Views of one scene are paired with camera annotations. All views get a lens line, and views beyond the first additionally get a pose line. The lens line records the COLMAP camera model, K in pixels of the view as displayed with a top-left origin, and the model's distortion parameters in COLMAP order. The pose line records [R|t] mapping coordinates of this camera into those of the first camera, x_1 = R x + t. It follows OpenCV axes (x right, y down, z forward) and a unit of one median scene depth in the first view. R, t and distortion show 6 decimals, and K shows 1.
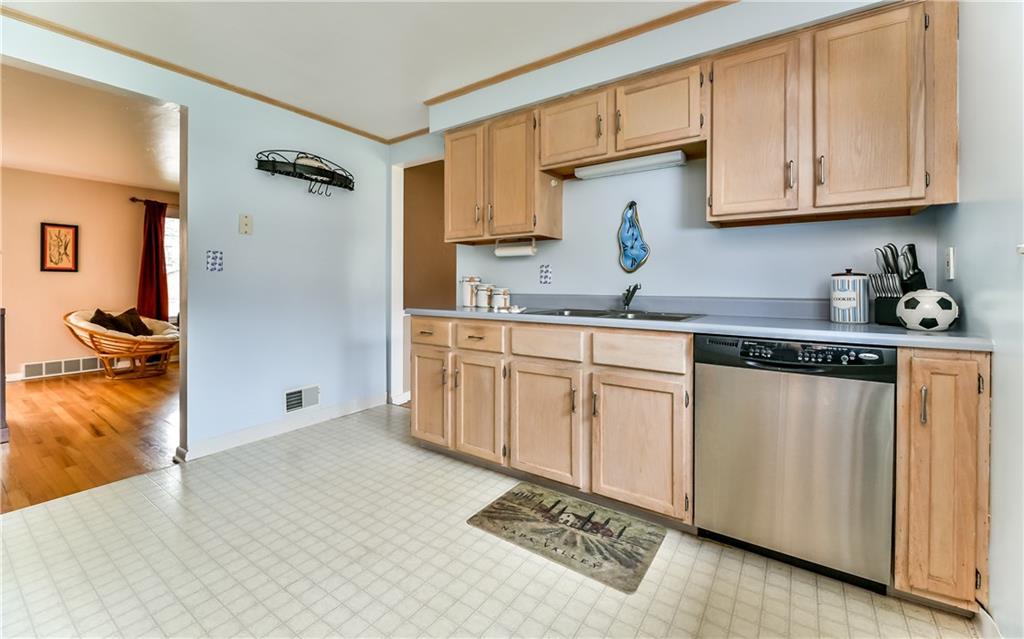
lens RADIAL K [[431.0, 0, 521.9], [0, 431.0, 285.4], [0, 0, 1]] dist [-0.001590, -0.000188]
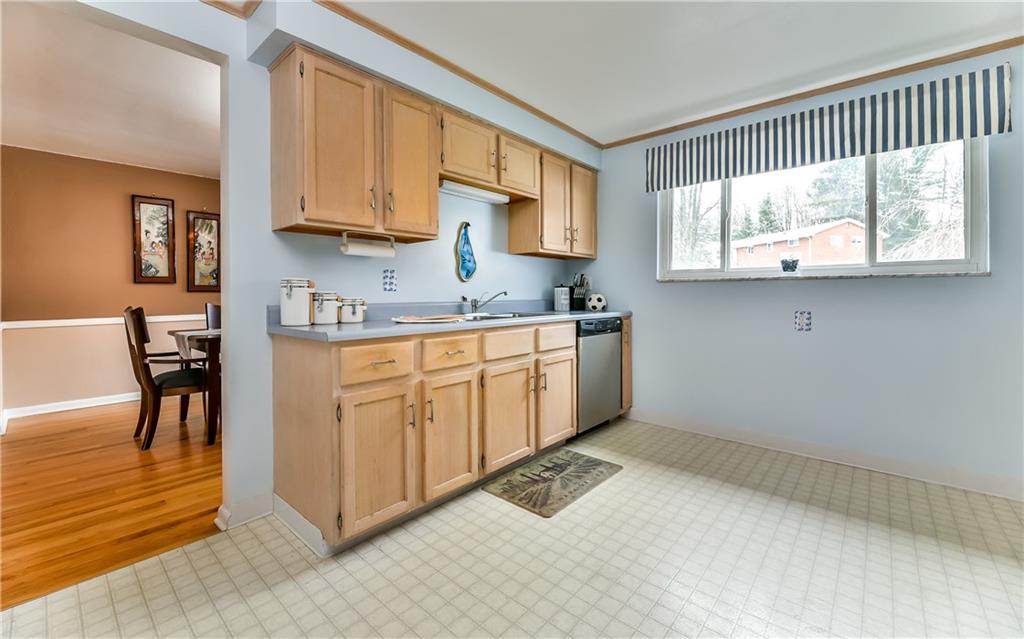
lens RADIAL K [[415.1, 0, 525.0], [0, 415.1, 294.8], [0, 0, 1]] dist [0.000136, -0.000030]
pose [[0.093862, -0.005534, 0.995570, -1.123777], [0.004773, 0.999976, 0.005109, 0.000722], [-0.995574, 0.004272, 0.093887, 0.947266]]
